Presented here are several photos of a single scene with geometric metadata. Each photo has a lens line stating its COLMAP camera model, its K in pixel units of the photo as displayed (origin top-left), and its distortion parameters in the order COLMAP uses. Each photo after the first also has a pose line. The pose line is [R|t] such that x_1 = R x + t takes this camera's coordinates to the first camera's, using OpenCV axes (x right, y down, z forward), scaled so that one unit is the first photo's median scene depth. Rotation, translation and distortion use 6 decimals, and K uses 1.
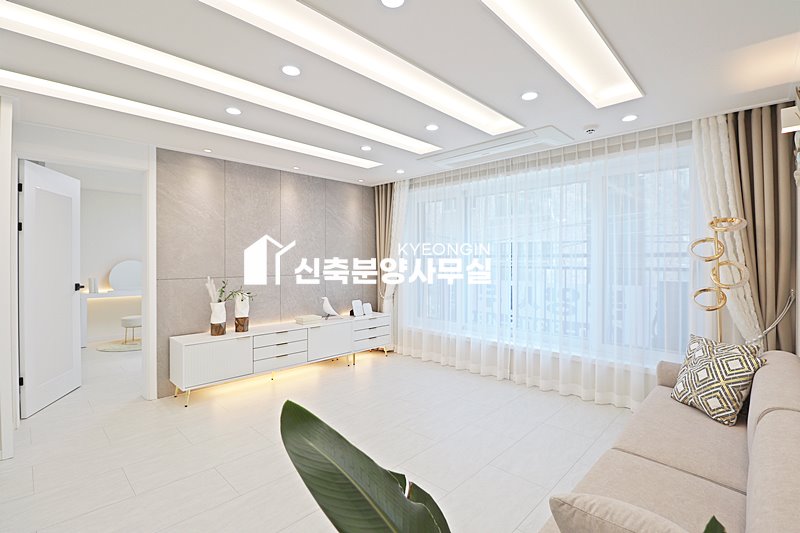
lens RADIAL K [[370.4, 0, 406.3], [0, 370.4, 261.3], [0, 0, 1]] dist [-0.008102, -0.008454]
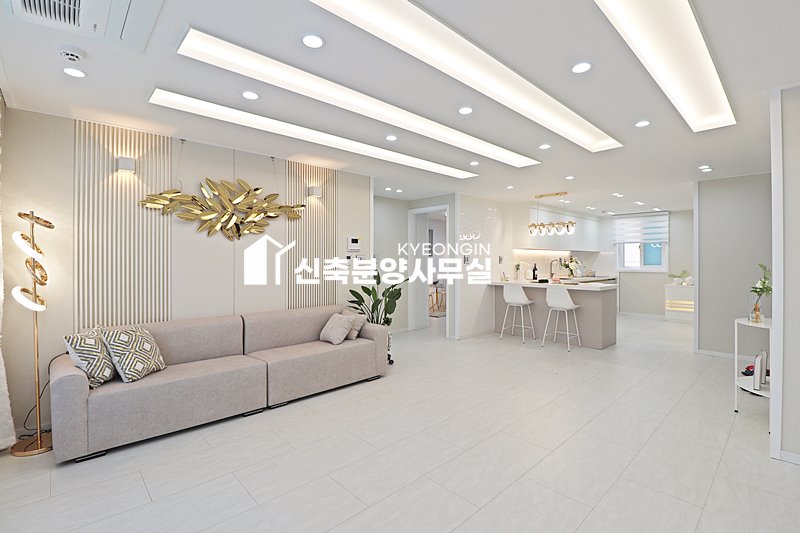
lens RADIAL K [[370.4, 0, 401.0], [0, 370.4, 261.8], [0, 0, 1]] dist [-0.008102, -0.008454]
pose [[-0.997911, -0.000620, 0.064594, -0.087643], [-0.000044, 0.999960, 0.008917, 0.000274], [-0.064597, 0.008896, -0.997872, 1.194773]]
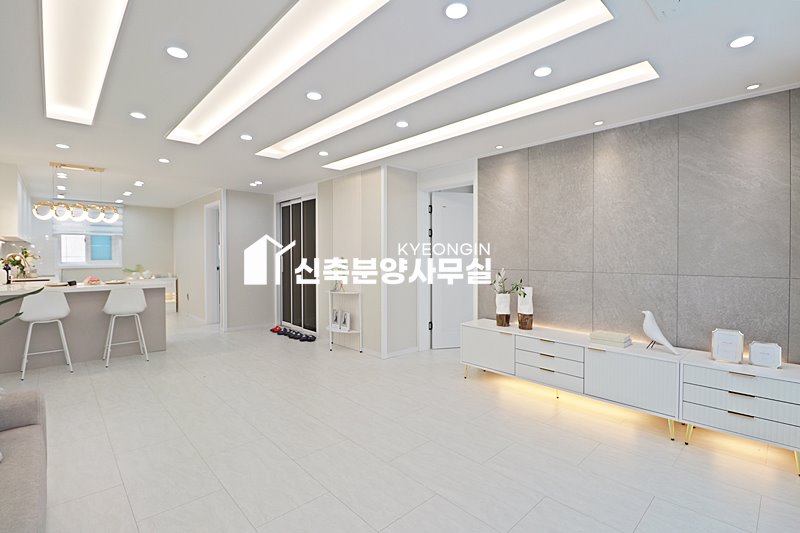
lens RADIAL K [[370.4, 0, 414.1], [0, 370.4, 261.3], [0, 0, 1]] dist [-0.008102, -0.008454]
pose [[-0.040744, 0.016406, -0.999035, 0.464341], [-0.004393, 0.999853, 0.016599, 0.005351], [0.999160, 0.005065, -0.040666, 0.717171]]
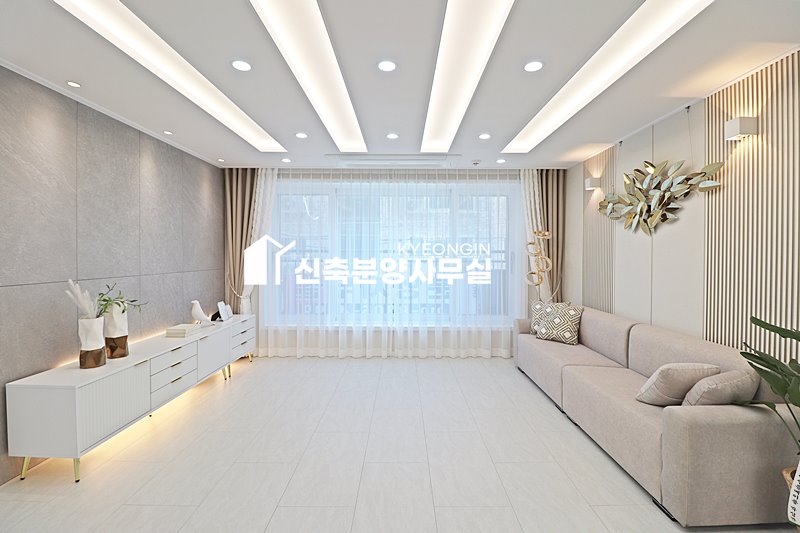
lens RADIAL K [[370.4, 0, 405.4], [0, 370.4, 261.0], [0, 0, 1]] dist [-0.008102, -0.008454]
pose [[0.720751, -0.008881, 0.693137, -0.503019], [-0.000663, 0.999909, 0.013501, -0.000348], [-0.693194, -0.010190, 0.720679, 0.122174]]
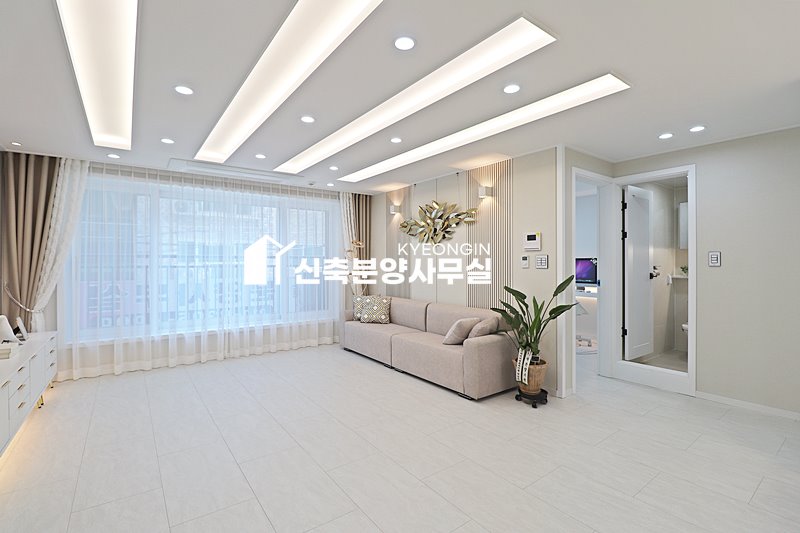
lens RADIAL K [[370.4, 0, 404.1], [0, 370.4, 260.3], [0, 0, 1]] dist [-0.008102, -0.008454]
pose [[0.168286, 0.003614, 0.985732, -0.823258], [0.003729, 0.999984, -0.004303, 0.005004], [-0.985731, 0.004400, 0.168270, 0.217163]]
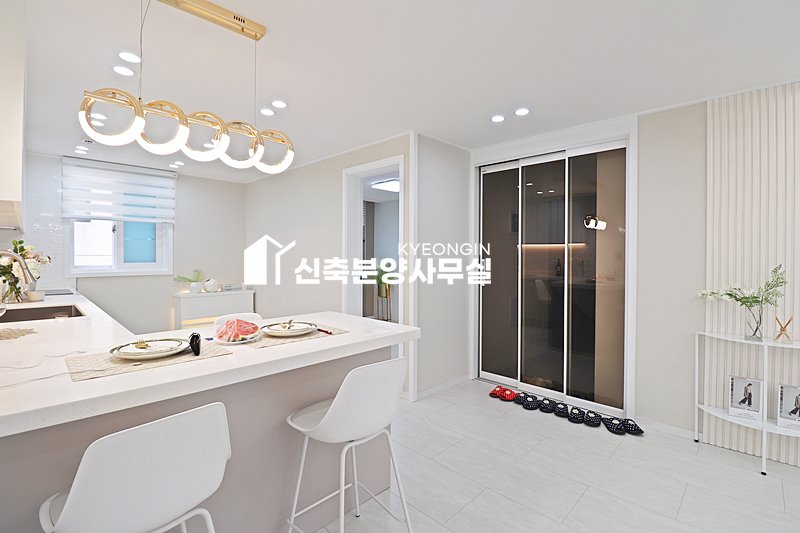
lens RADIAL K [[370.4, 0, 414.1], [0, 370.4, 259.3], [0, 0, 1]] dist [-0.008102, -0.008454]
pose [[0.000290, 0.012353, -0.999924, -0.207018], [-0.010898, 0.999864, 0.012349, 0.003858], [0.999941, 0.010894, 0.000424, -0.116687]]
